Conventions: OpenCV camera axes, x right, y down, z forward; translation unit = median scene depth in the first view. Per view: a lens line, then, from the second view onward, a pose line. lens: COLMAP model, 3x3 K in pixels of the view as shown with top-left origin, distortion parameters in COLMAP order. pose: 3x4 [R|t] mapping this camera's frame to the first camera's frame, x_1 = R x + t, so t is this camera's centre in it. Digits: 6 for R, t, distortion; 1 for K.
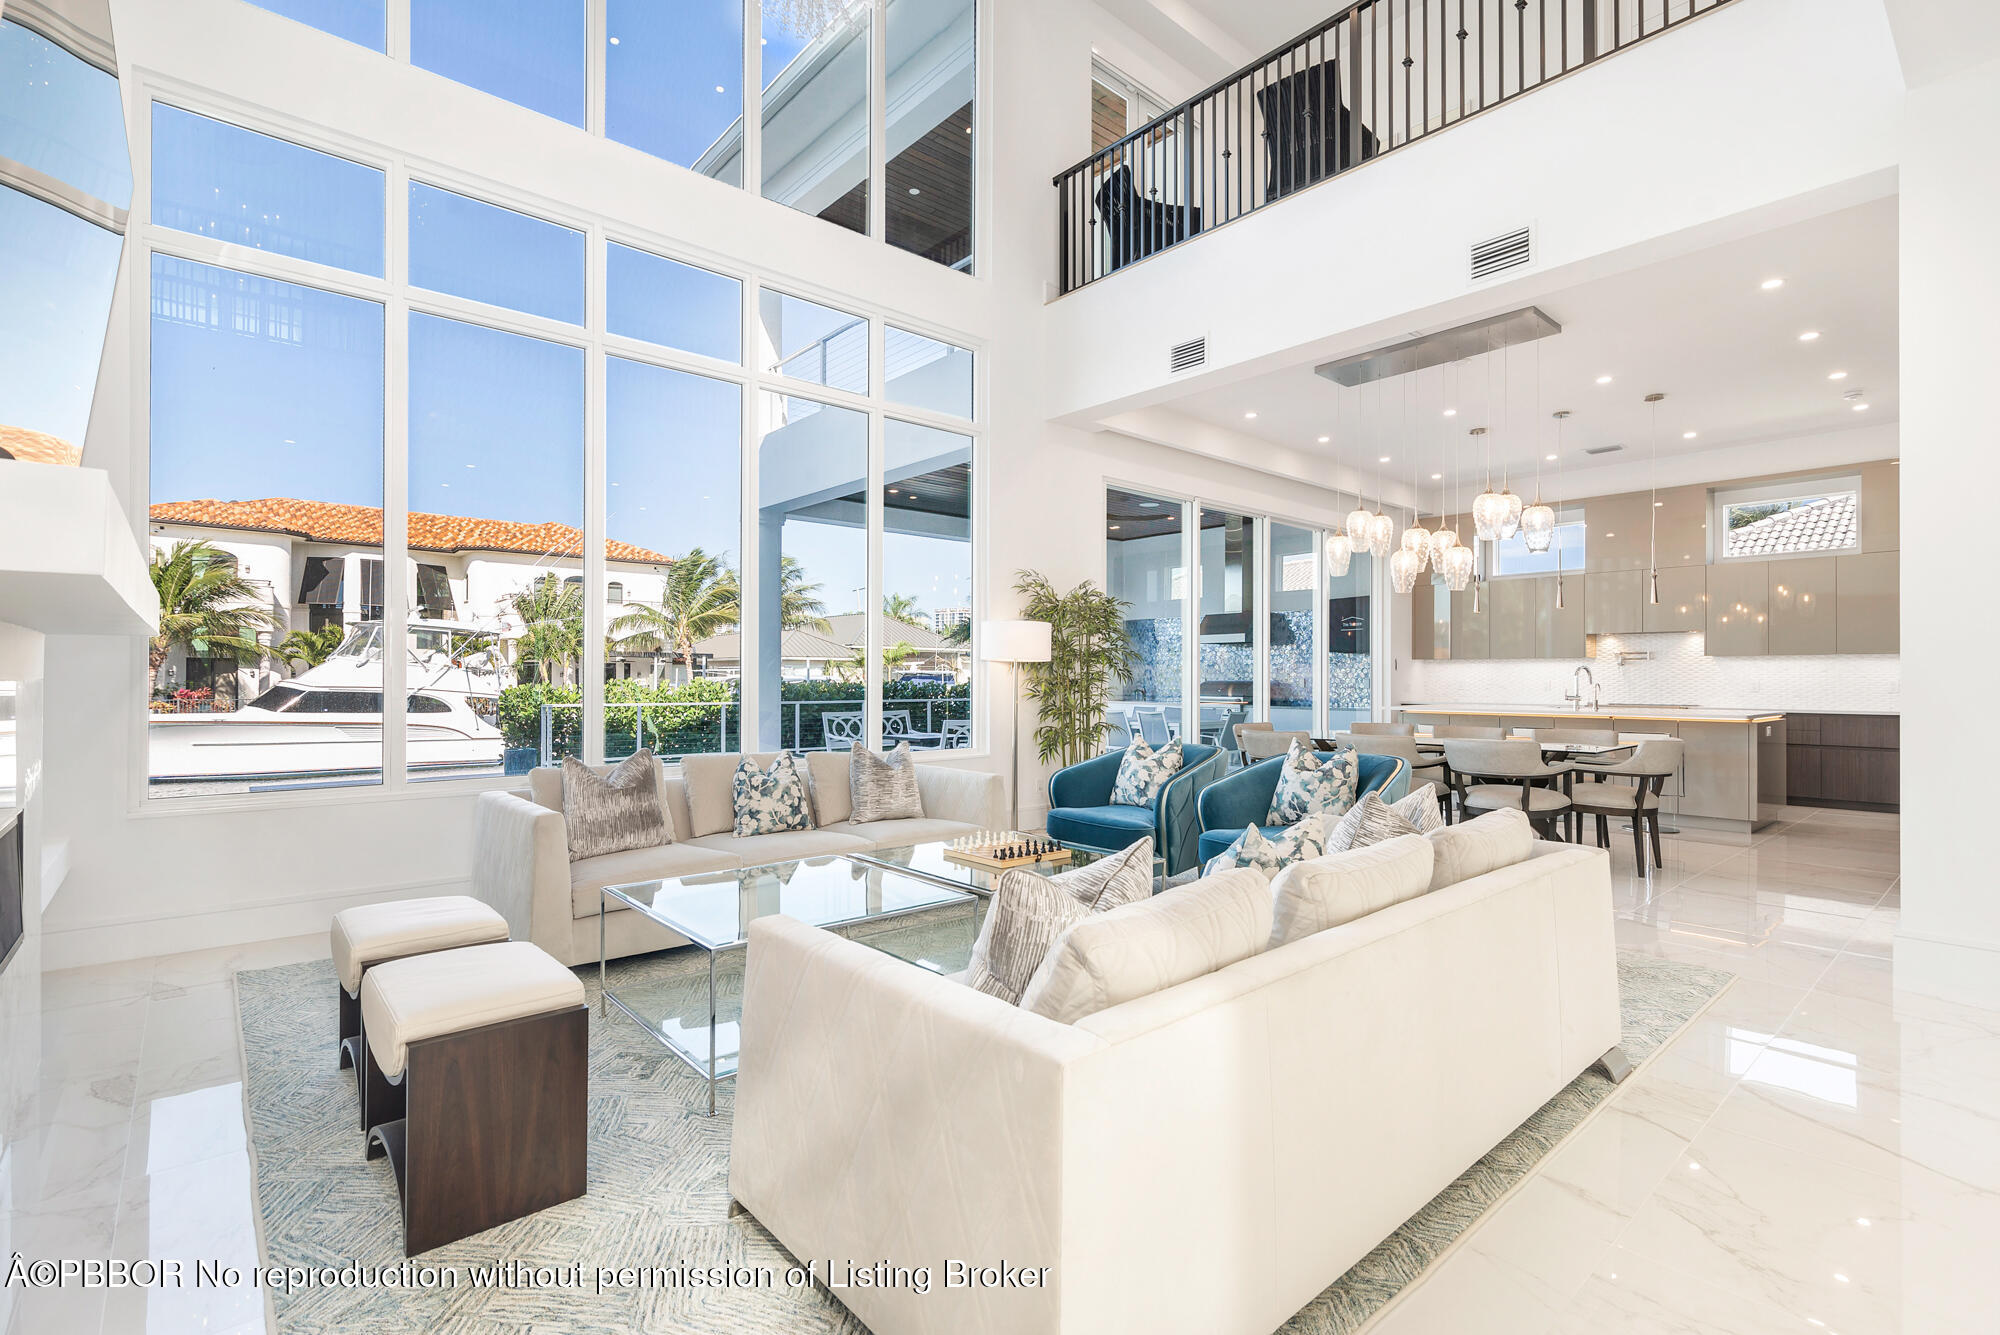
lens RADIAL K [[907.7, 0, 1000.7], [0, 907.7, 676.4], [0, 0, 1]] dist [0.000696, -0.000191]
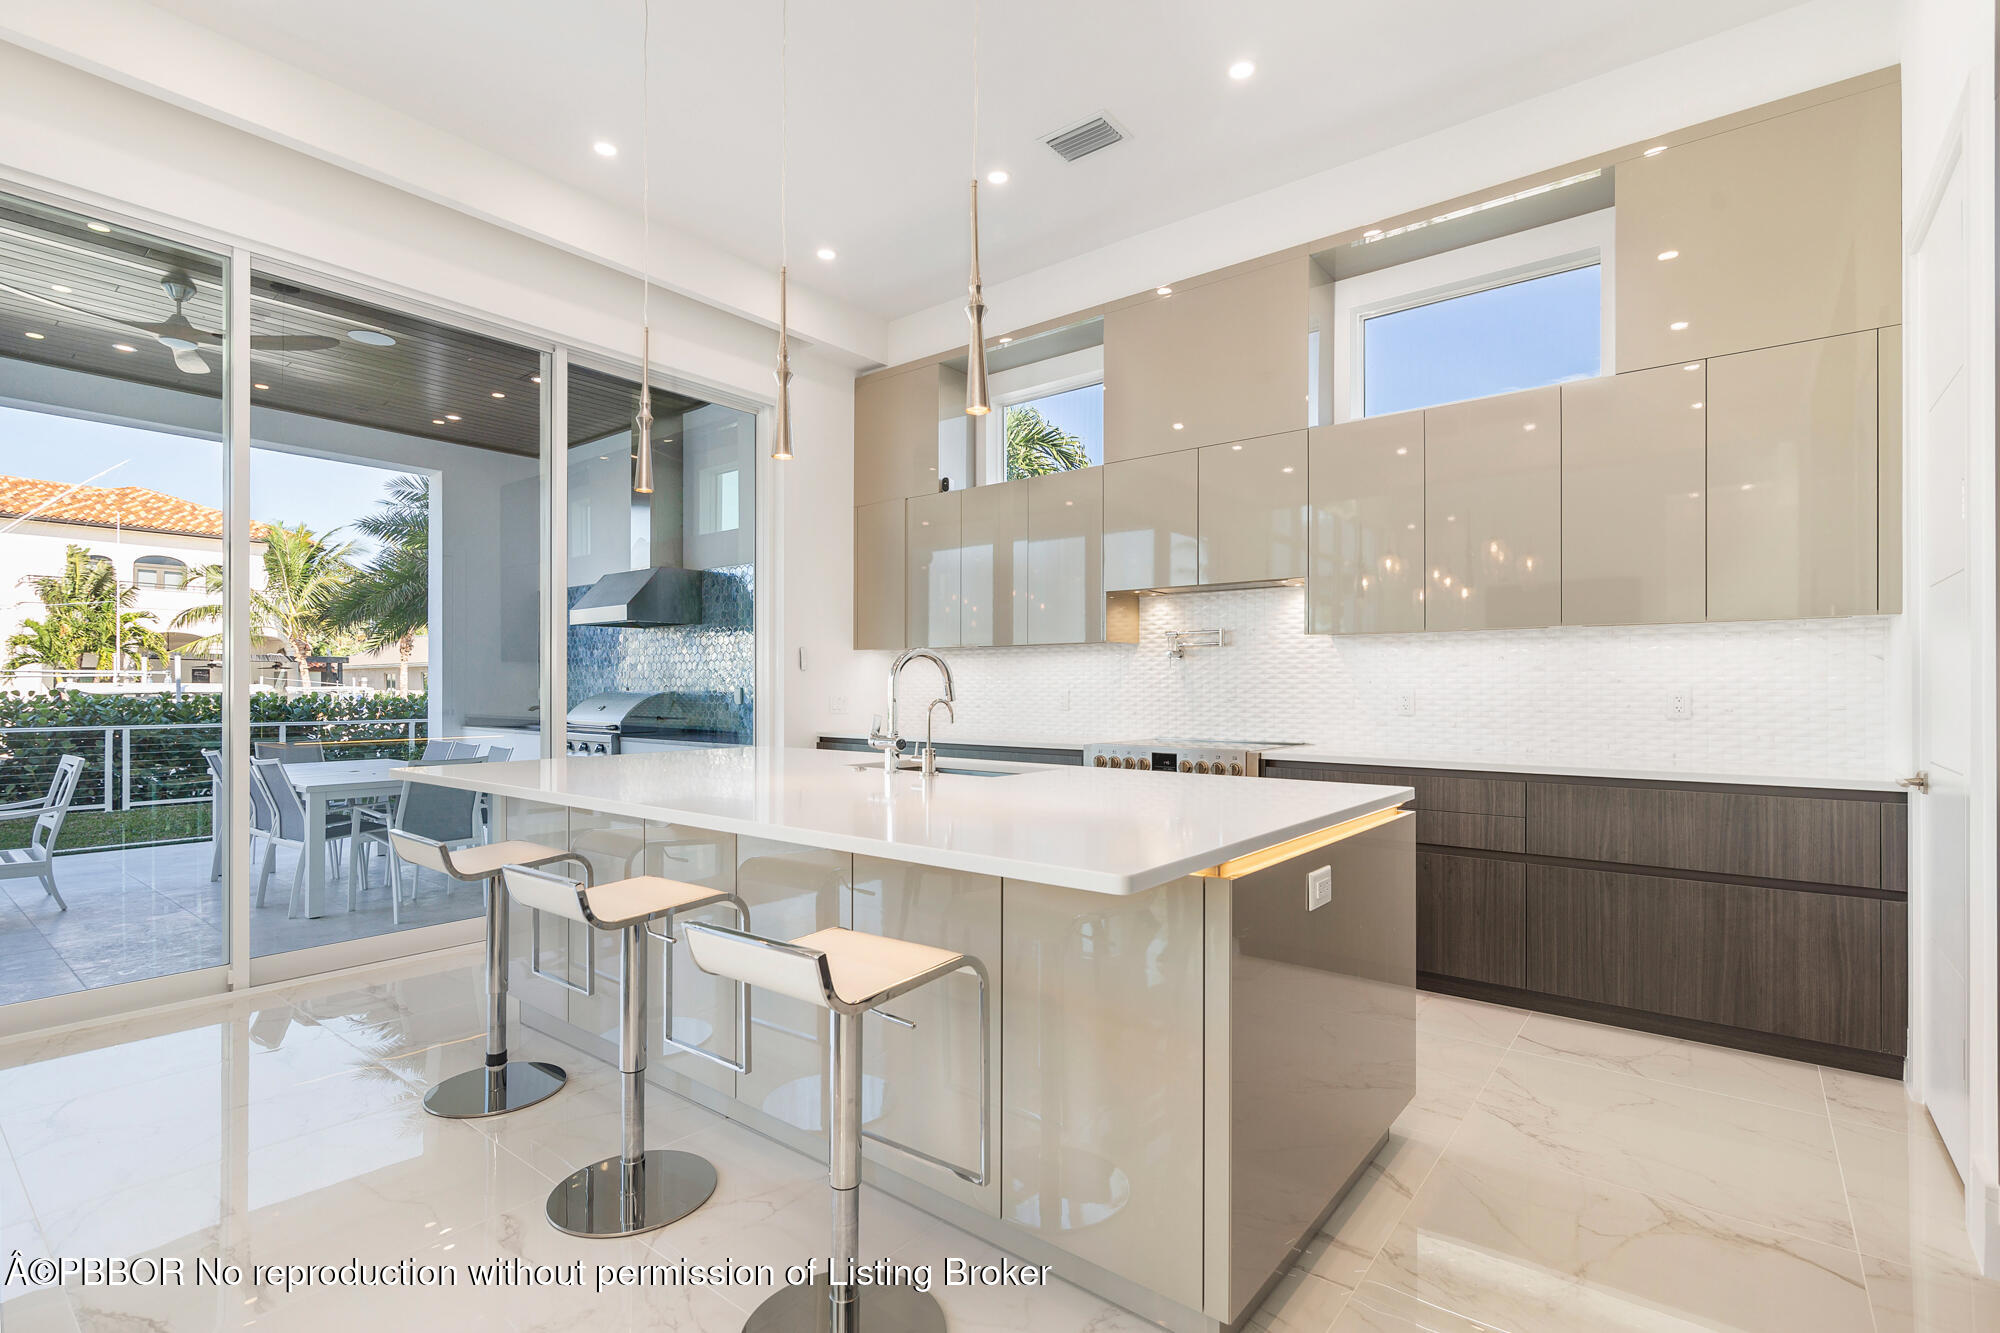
lens RADIAL K [[937.3, 0, 1000.0], [0, 937.3, 666.5], [0, 0, 1]] dist [0.000289, -0.000876]
pose [[0.981594, 0.008176, 0.190806, 0.116448], [-0.003320, 0.999663, -0.025753, 0.001083], [-0.190953, 0.024645, 0.981290, 0.125310]]
